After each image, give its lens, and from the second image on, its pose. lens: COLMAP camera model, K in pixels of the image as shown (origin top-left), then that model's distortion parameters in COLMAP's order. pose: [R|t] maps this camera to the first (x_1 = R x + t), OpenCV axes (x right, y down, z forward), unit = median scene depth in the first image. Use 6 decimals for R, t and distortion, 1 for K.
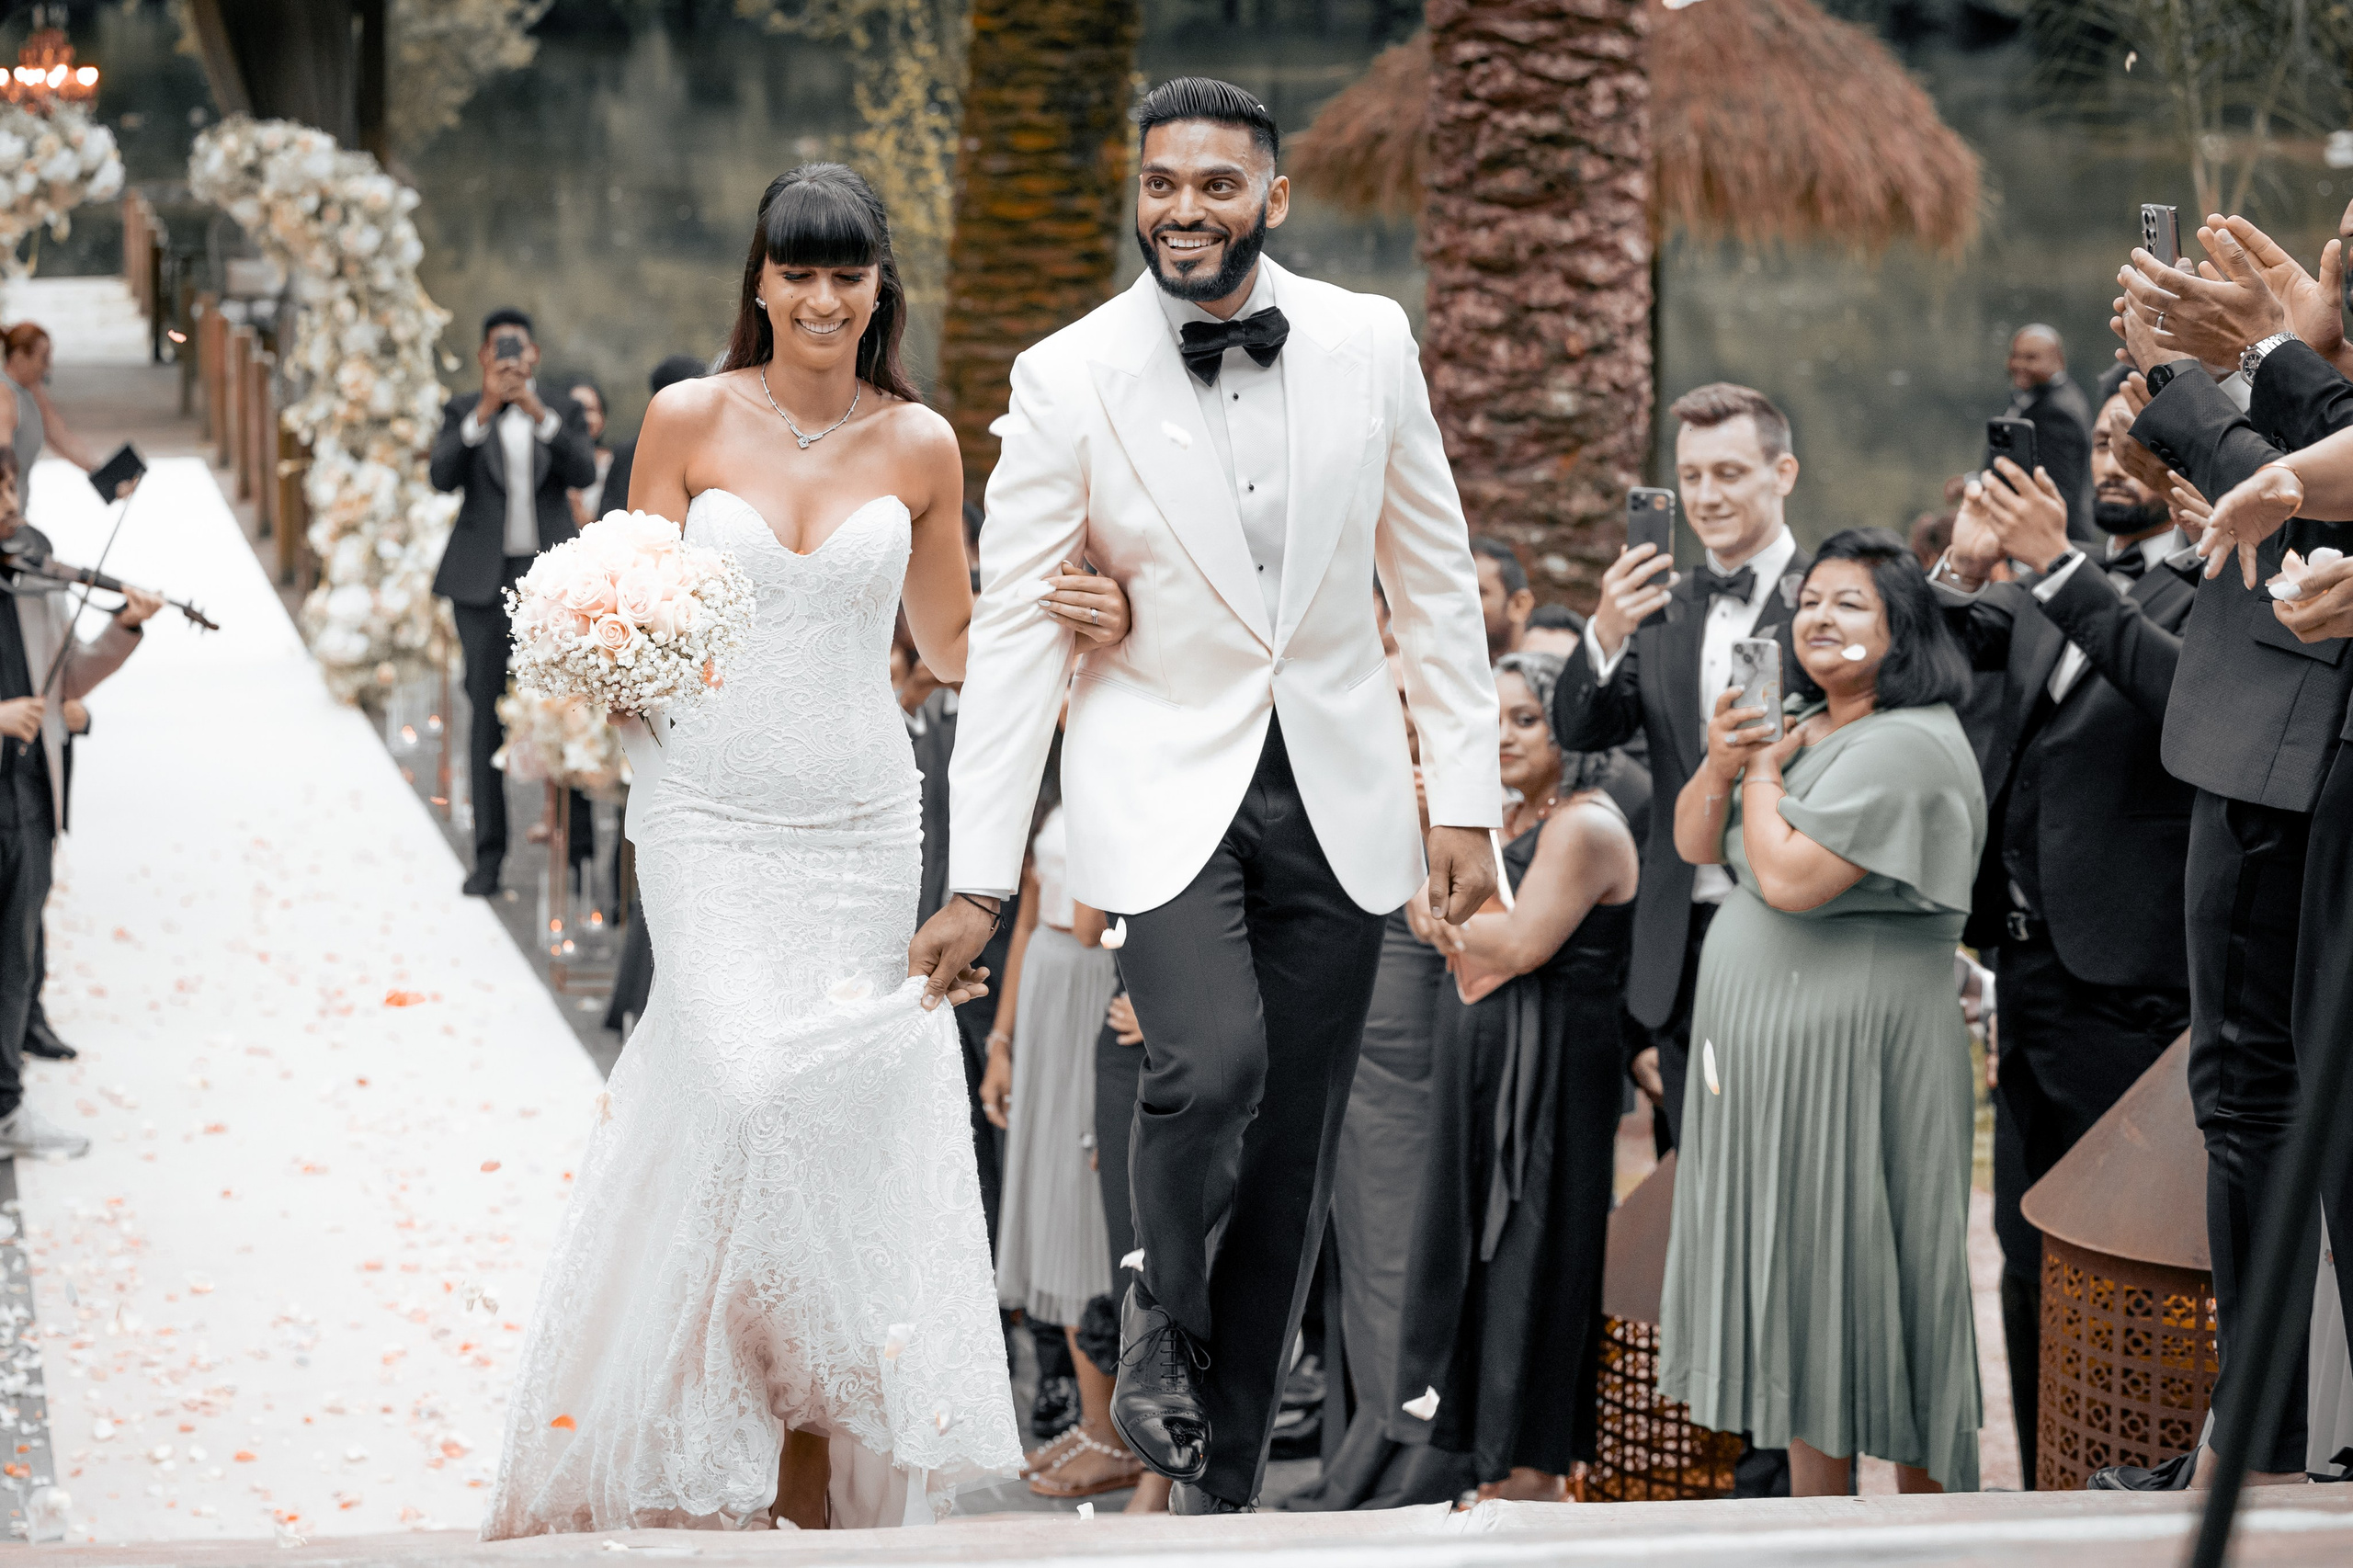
lens RADIAL K [[5818.2, 0, 1173.6], [0, 5818.2, 782.4], [0, 0, 1]] dist [-0.187060, 0.000000]
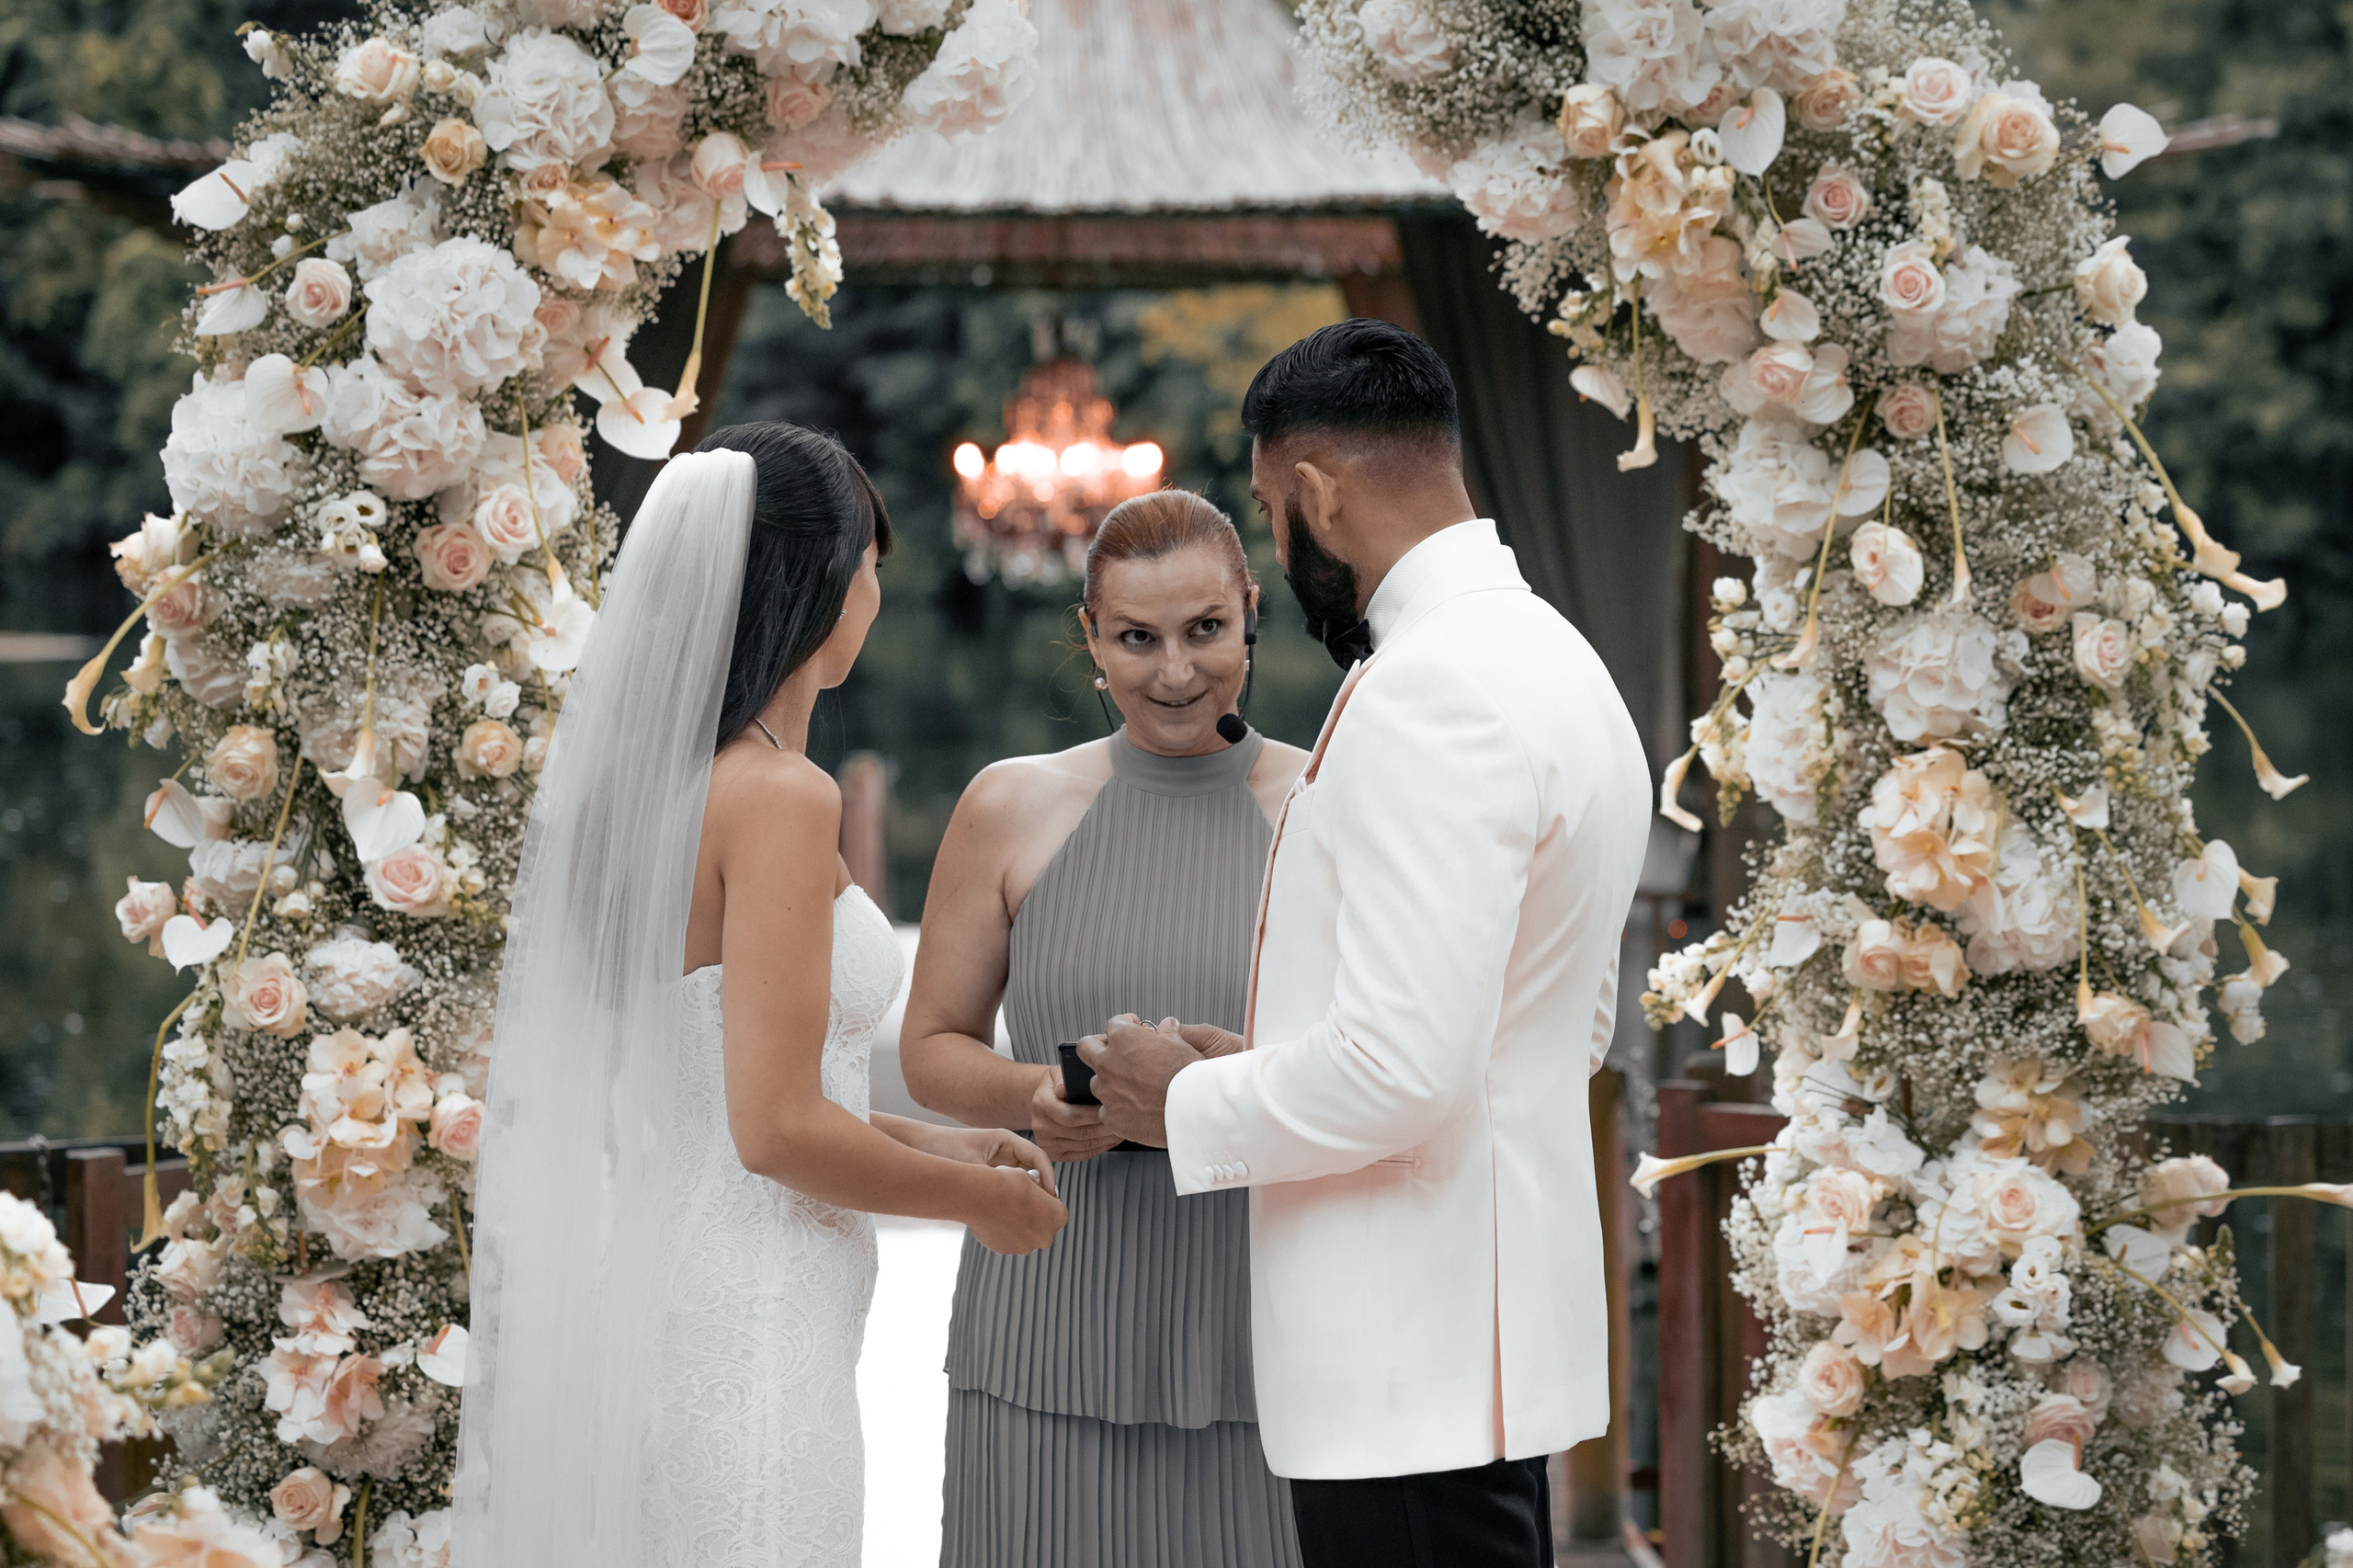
lens RADIAL K [[6594.7, 0, 1174.3], [0, 6594.7, 801.9], [0, 0, 1]] dist [0.052298, 0.000000]
pose [[0.979485, -0.015951, -0.200887, -0.114593], [-0.012805, 0.989922, -0.141035, -0.028222], [0.201112, 0.140714, 0.969409, 0.703248]]
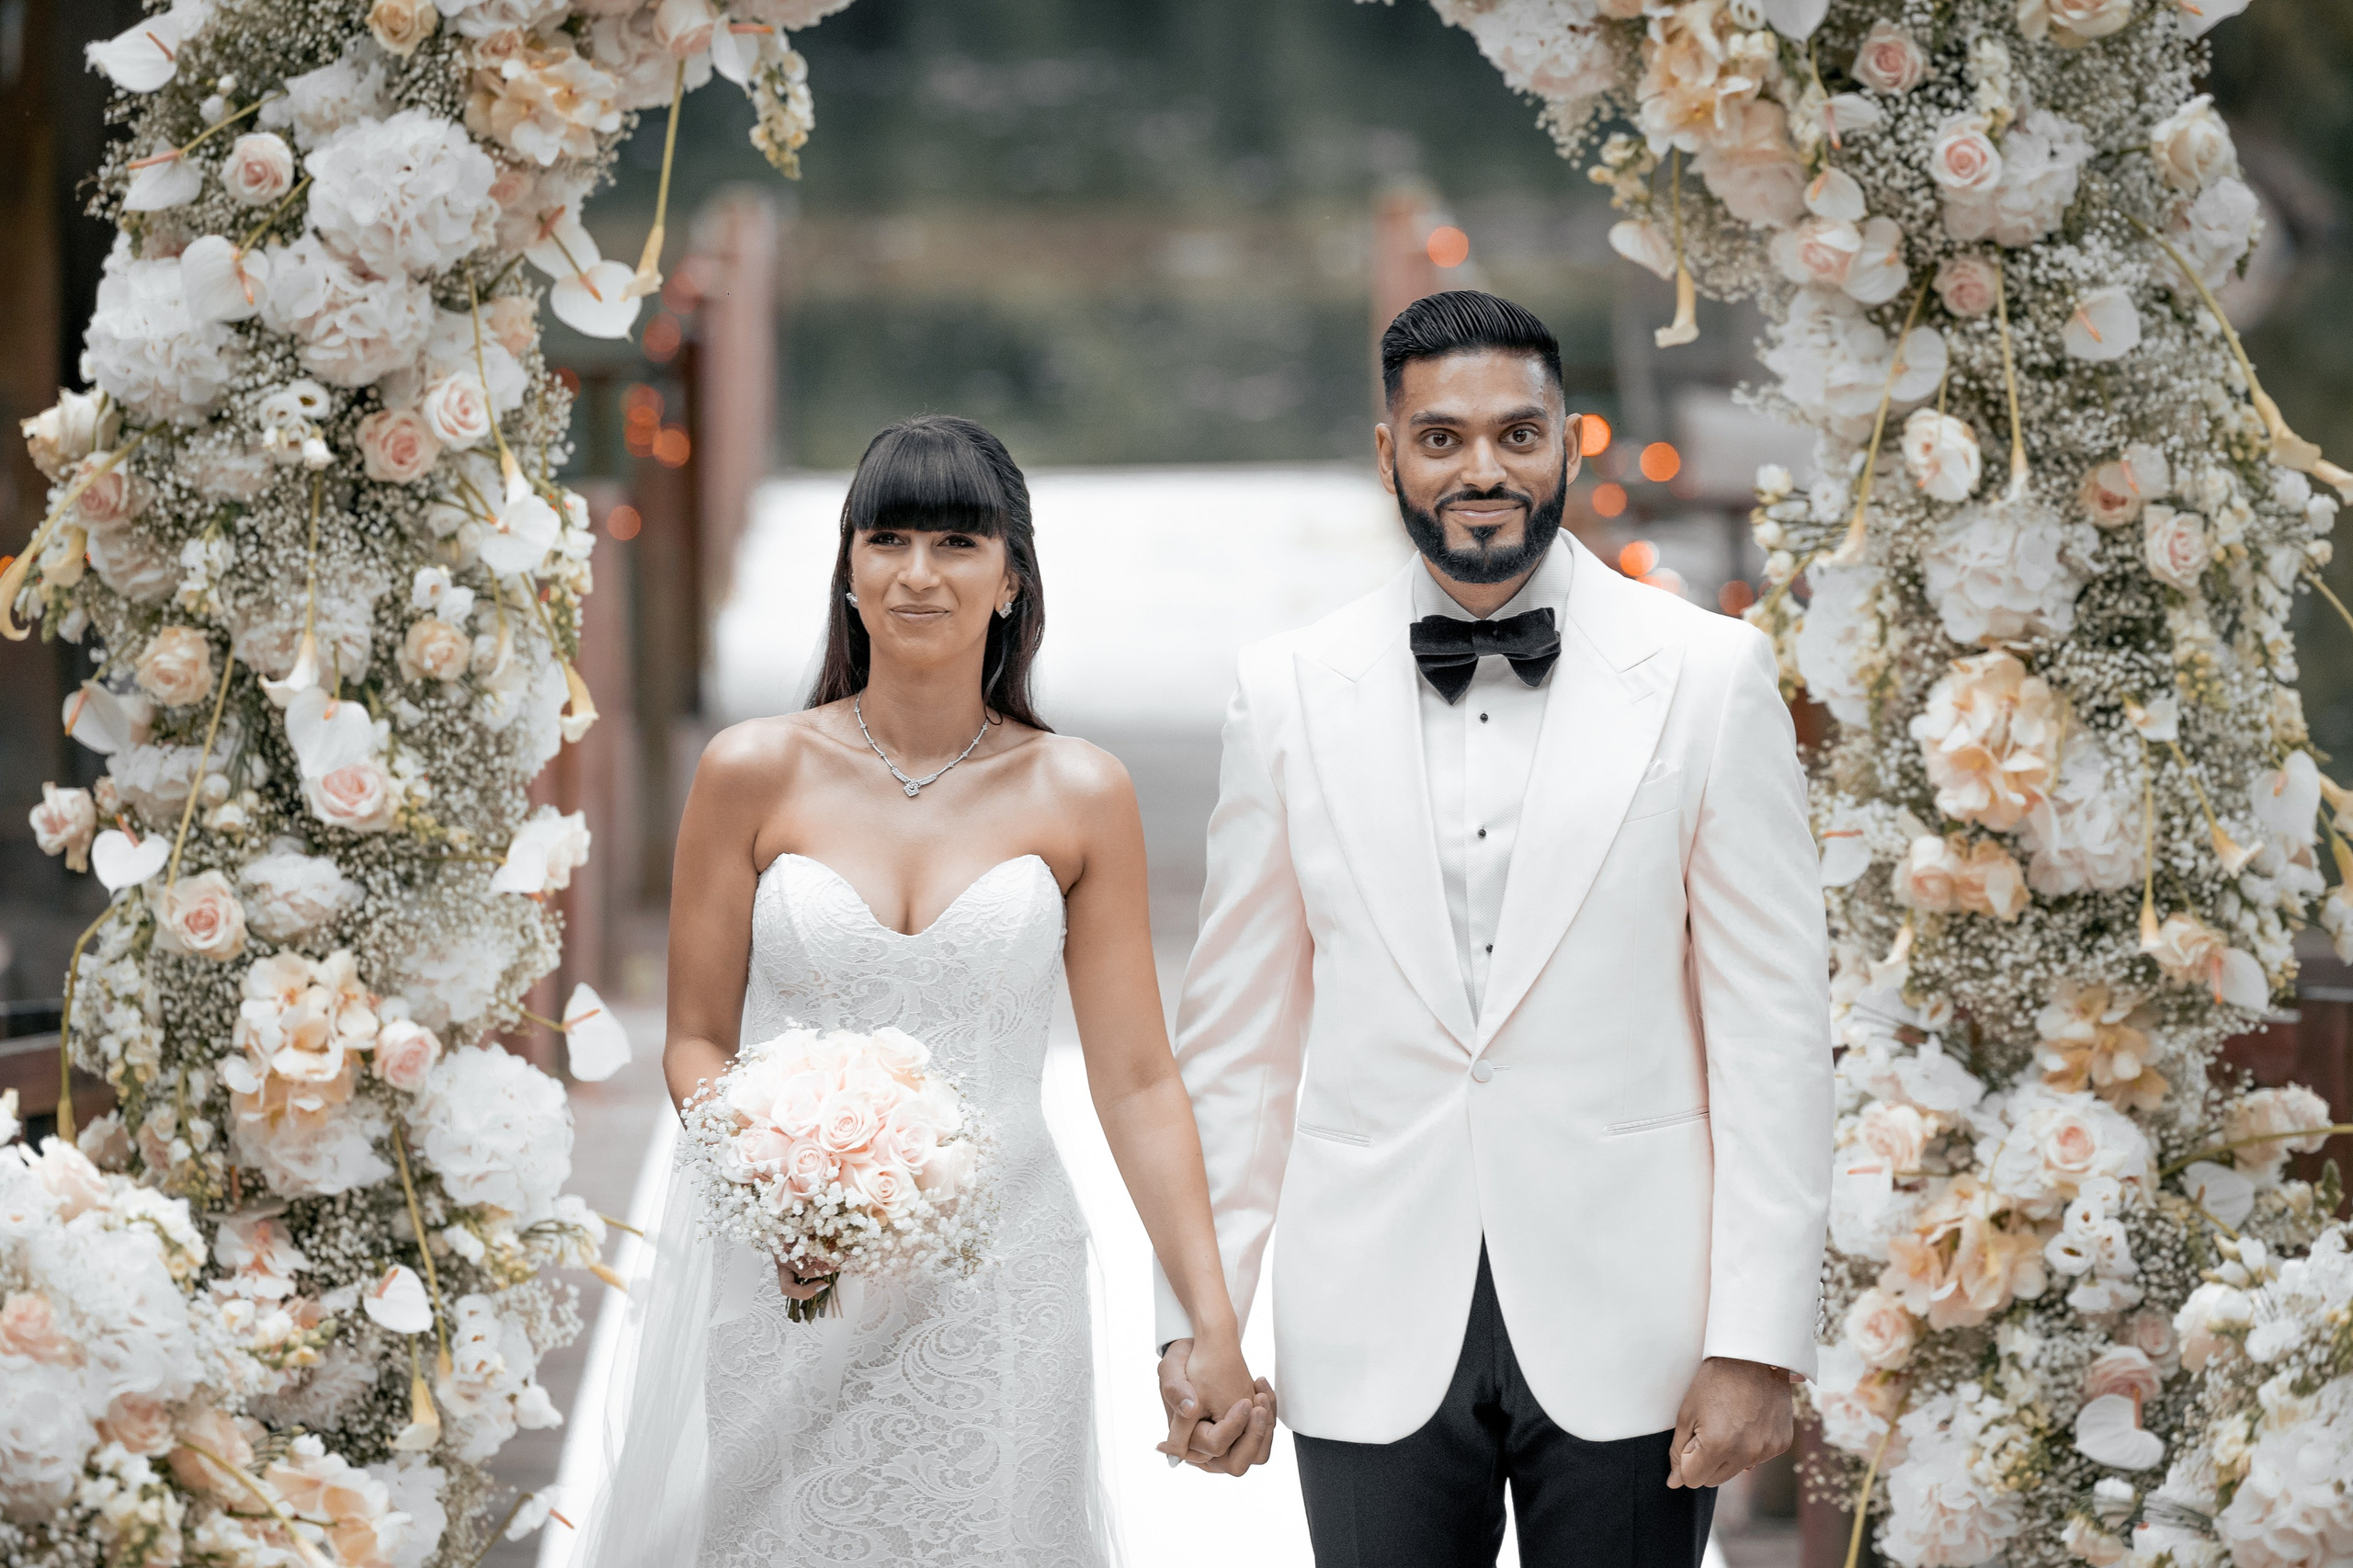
lens RADIAL K [[13003.1, 0, 1108.0], [0, 13003.1, 890.9], [0, 0, 1]] dist [0.120871, 0.000000]
pose [[0.976270, 0.000260, -0.216556, -0.058941], [-0.017501, 0.996823, -0.077702, -0.020184], [0.215848, 0.079648, 0.973173, 0.461222]]
